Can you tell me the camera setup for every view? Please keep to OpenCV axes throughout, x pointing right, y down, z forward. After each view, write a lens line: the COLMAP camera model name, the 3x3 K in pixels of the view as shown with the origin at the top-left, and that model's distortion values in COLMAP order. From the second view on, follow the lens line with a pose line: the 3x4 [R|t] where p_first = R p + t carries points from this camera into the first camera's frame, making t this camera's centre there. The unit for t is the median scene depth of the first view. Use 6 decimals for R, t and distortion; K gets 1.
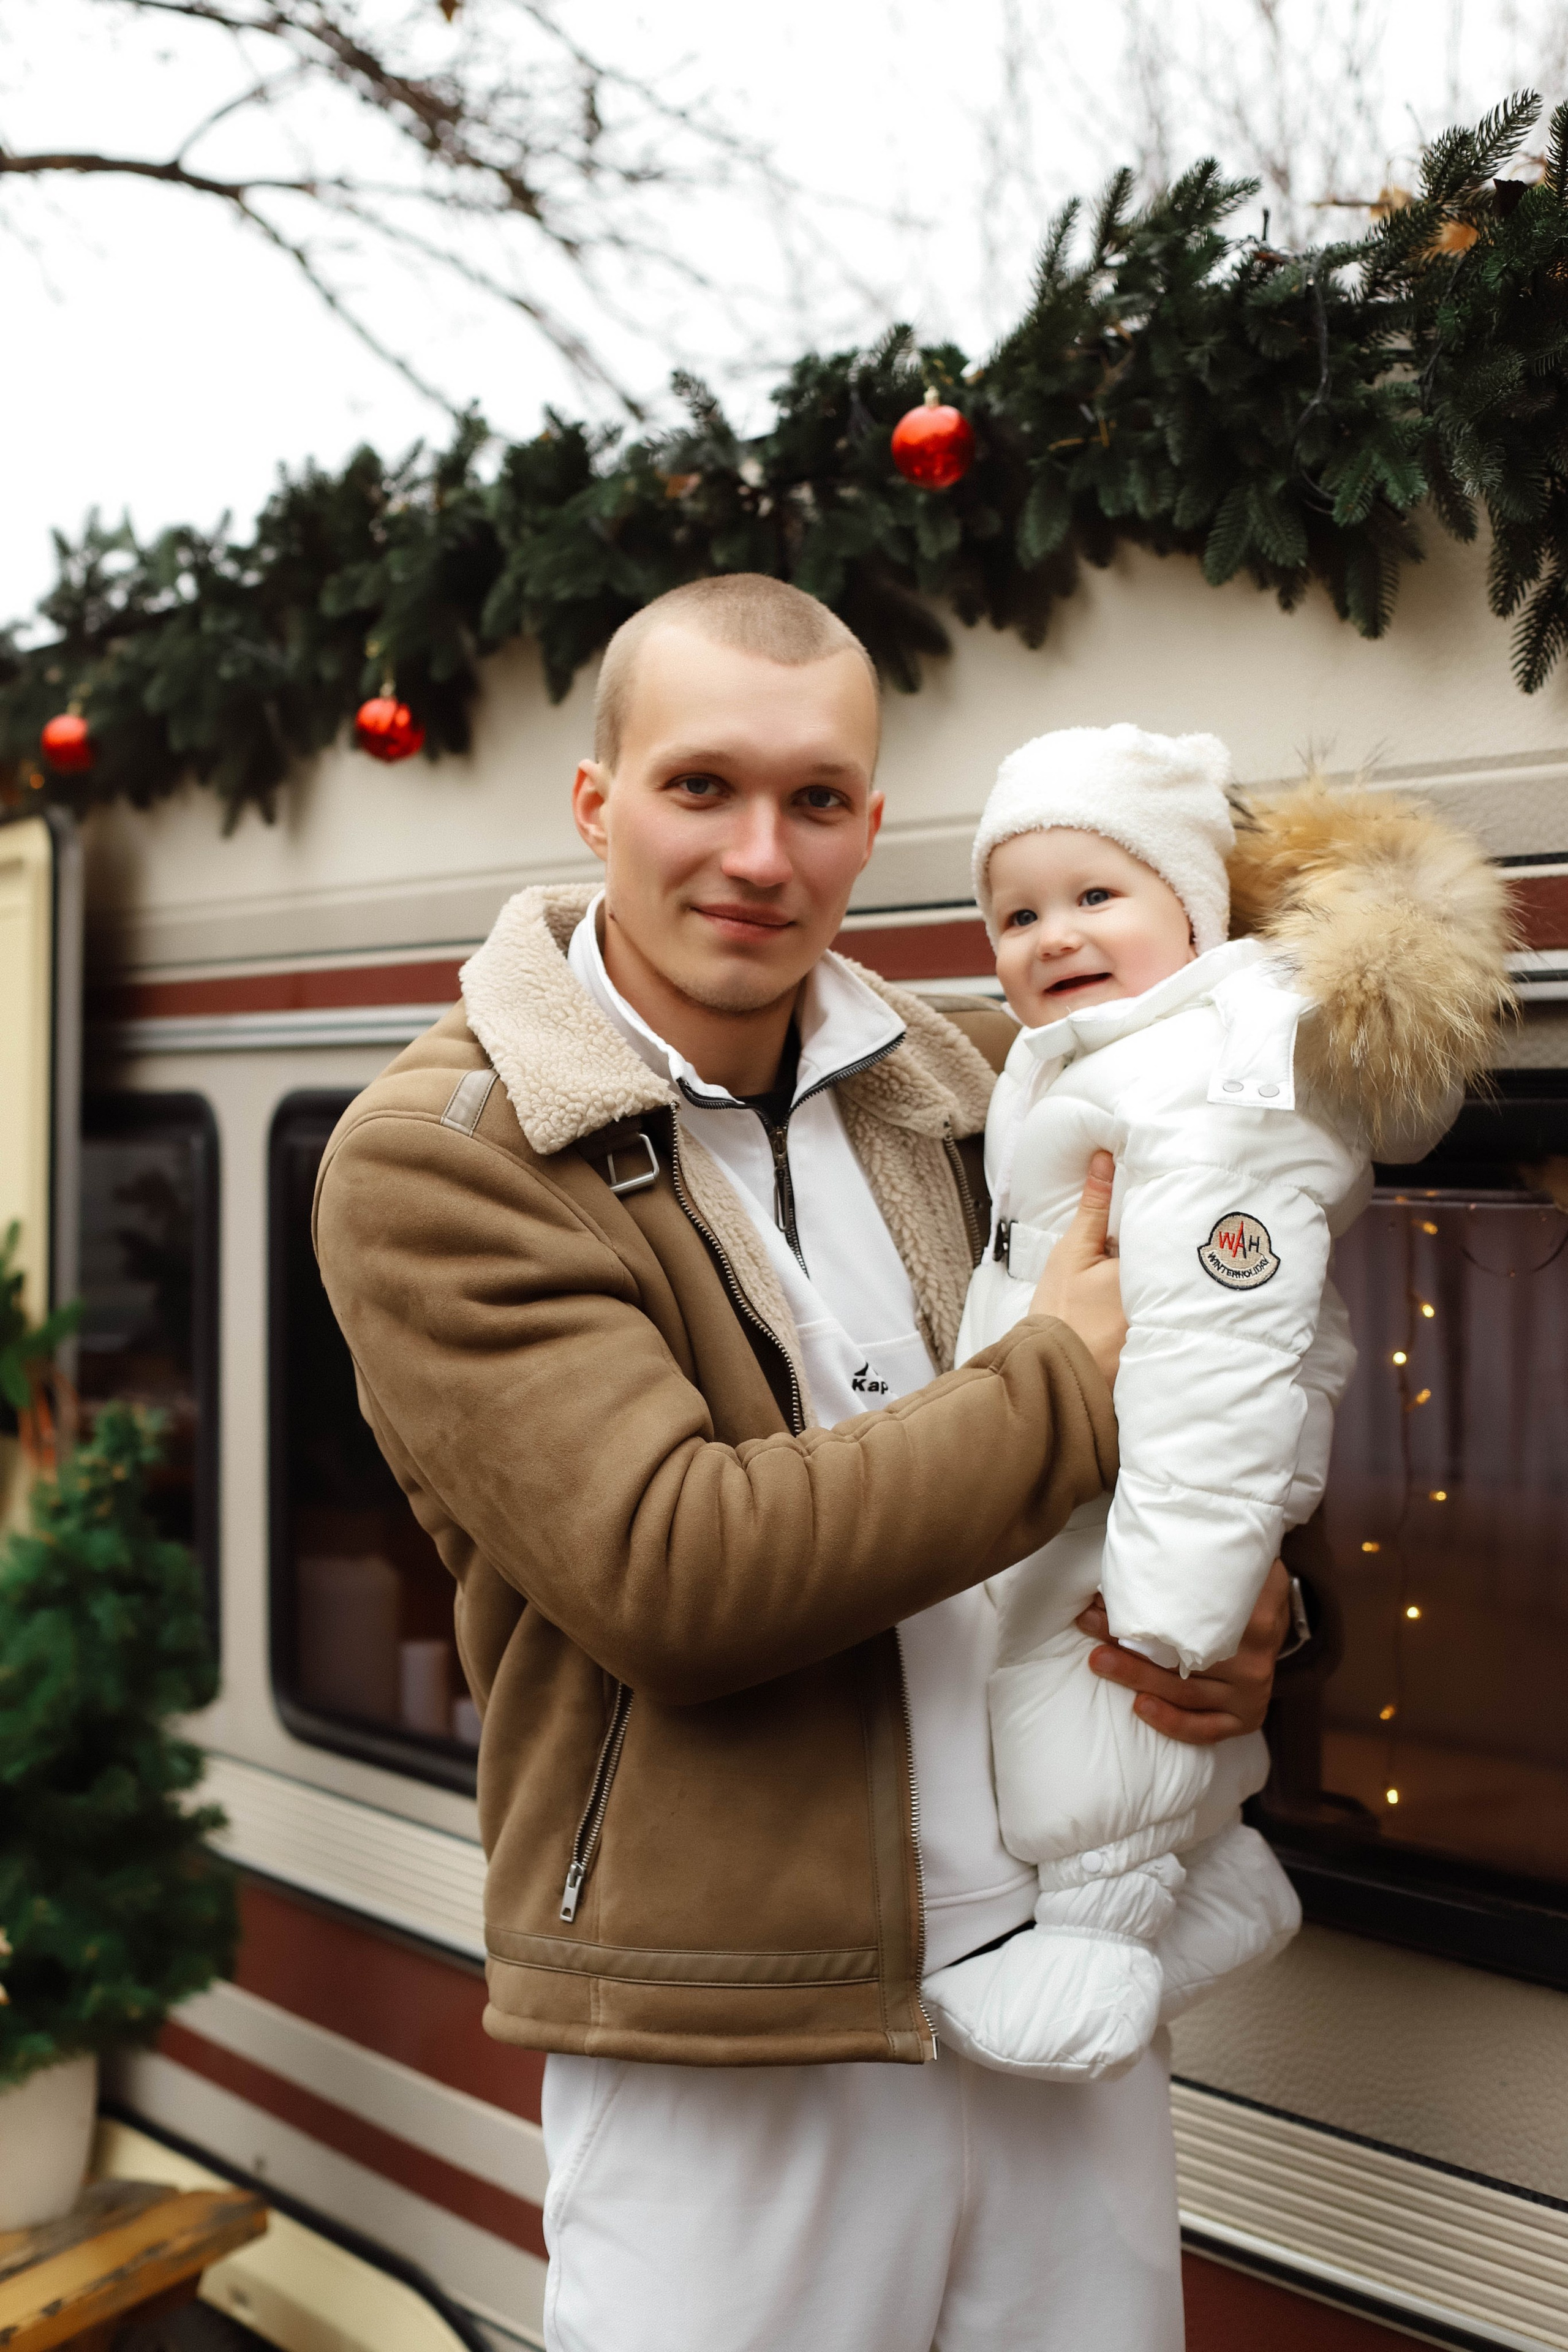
lens RADIAL K [[3413.9, 0, 784.0], [0, 3413.9, 1176.0], [0, 0, 1]] dist [-0.137554, 0.079998]
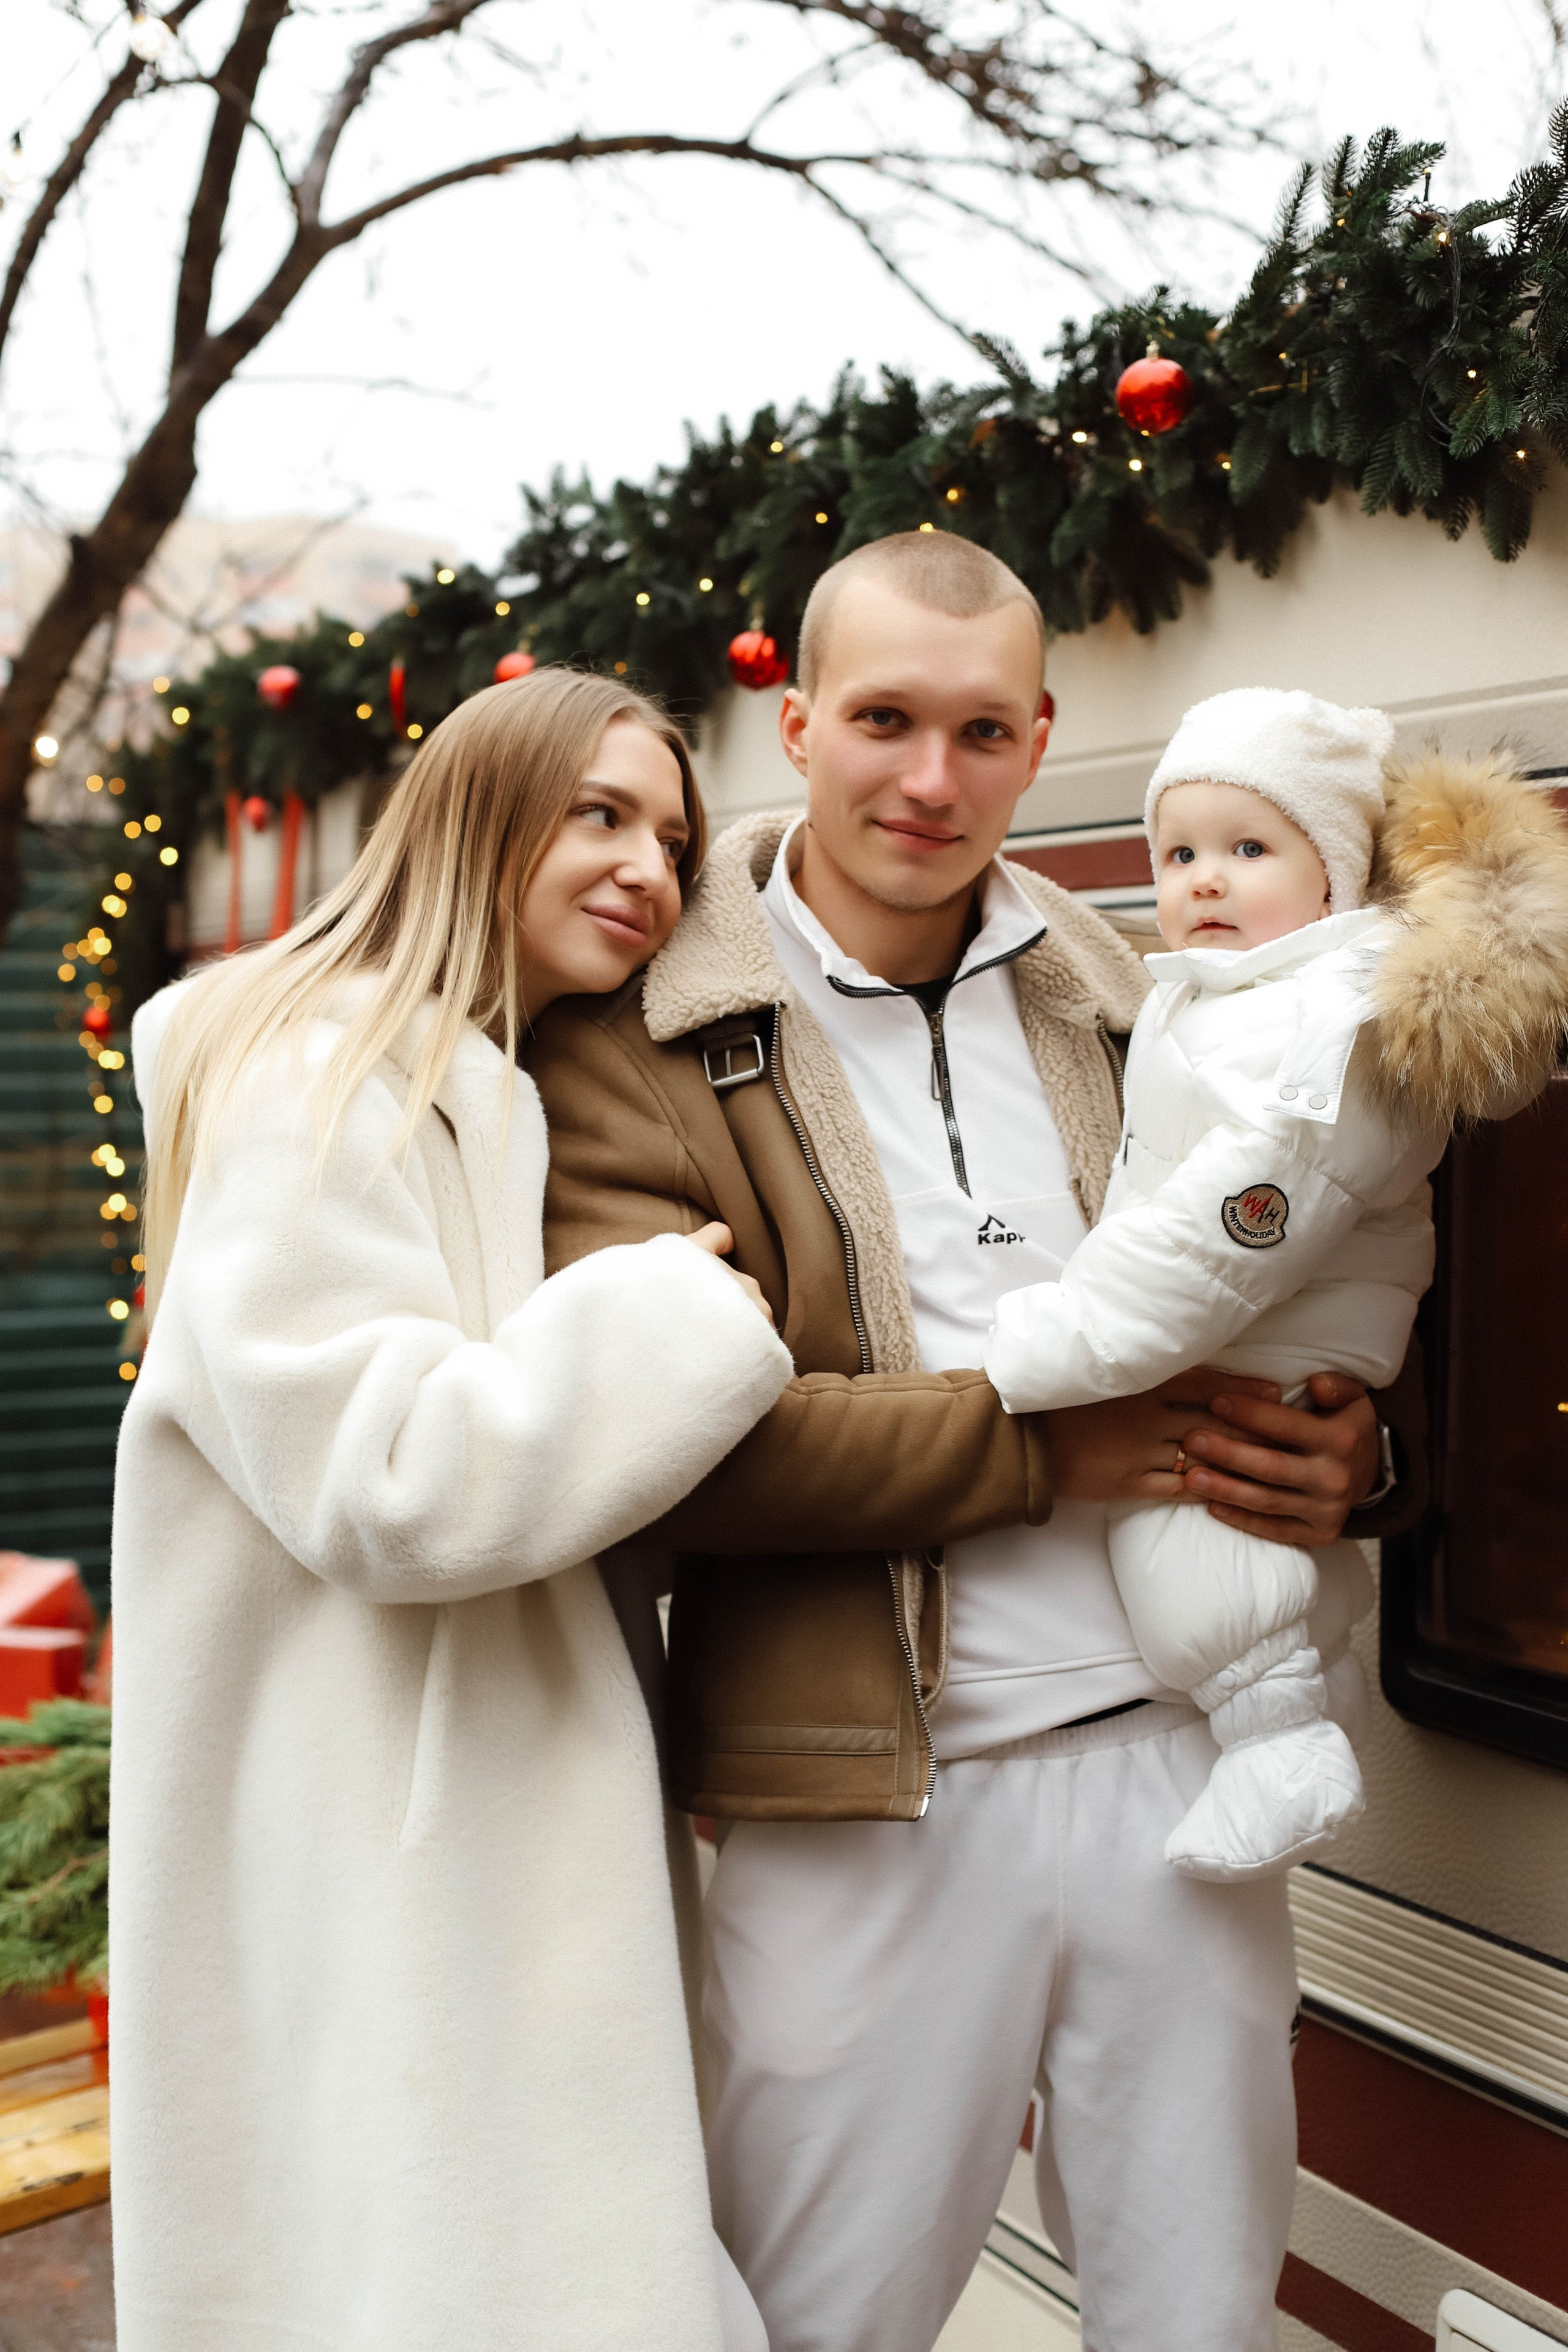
lens RADIAL K [[3413.9, 0, 784.0], [0, 3413.9, 1176.0], [0, 0, 1]] dist [-0.137554, 0.079998]
pose [[0.978234, 0.023331, -0.206191, 0.159864], [-0.021038, 0.999690, 0.013308, 0.028285], [0.206438, -0.008681, 0.978421, -0.111739]]
